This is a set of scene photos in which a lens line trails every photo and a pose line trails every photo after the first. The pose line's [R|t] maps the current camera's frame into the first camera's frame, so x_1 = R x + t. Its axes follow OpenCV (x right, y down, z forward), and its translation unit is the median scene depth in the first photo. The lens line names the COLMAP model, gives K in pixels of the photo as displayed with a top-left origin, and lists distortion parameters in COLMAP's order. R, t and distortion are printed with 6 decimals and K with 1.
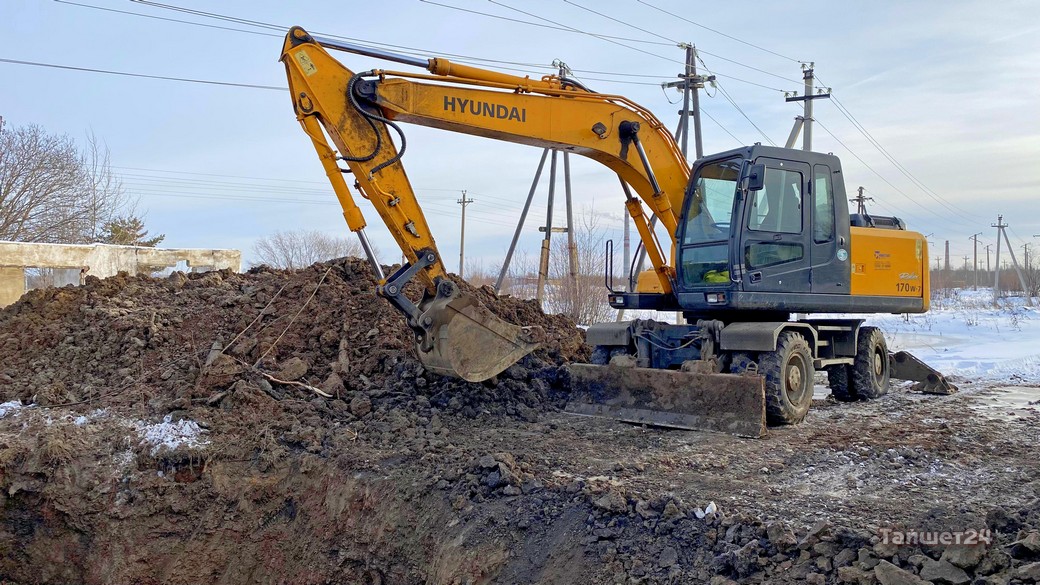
lens RADIAL K [[820.5, 0, 520.0], [0, 820.5, 292.5], [0, 0, 1]] dist [0.030443, 0.001256]
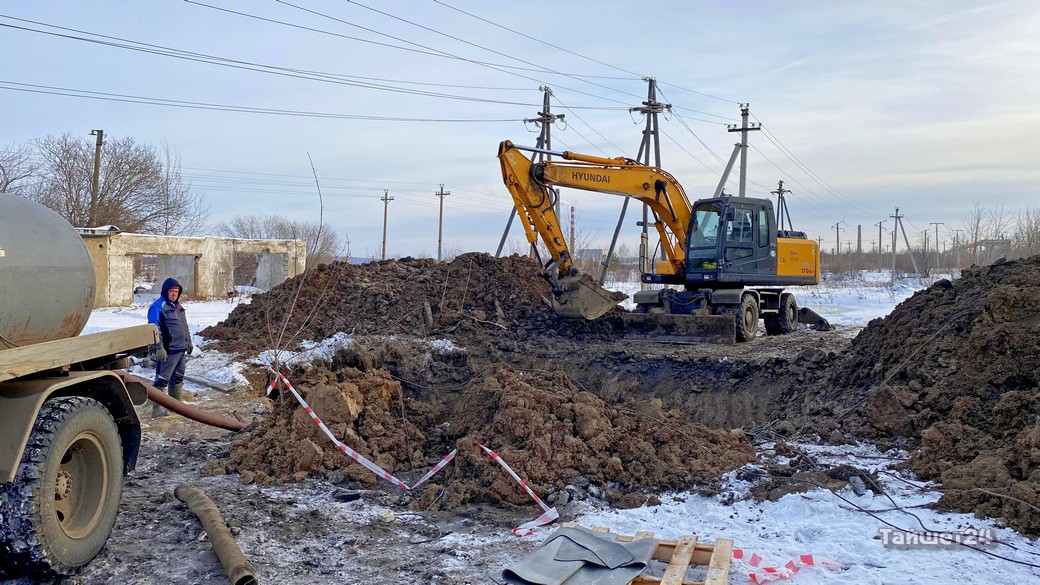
lens RADIAL K [[802.3, 0, 520.0], [0, 802.3, 292.5], [0, 0, 1]] dist [0.094975, -0.190094]
pose [[0.996730, -0.002091, 0.080783, -0.323548], [0.000279, 0.999748, 0.022437, 0.001385], [-0.080809, -0.022341, 0.996479, -0.767690]]
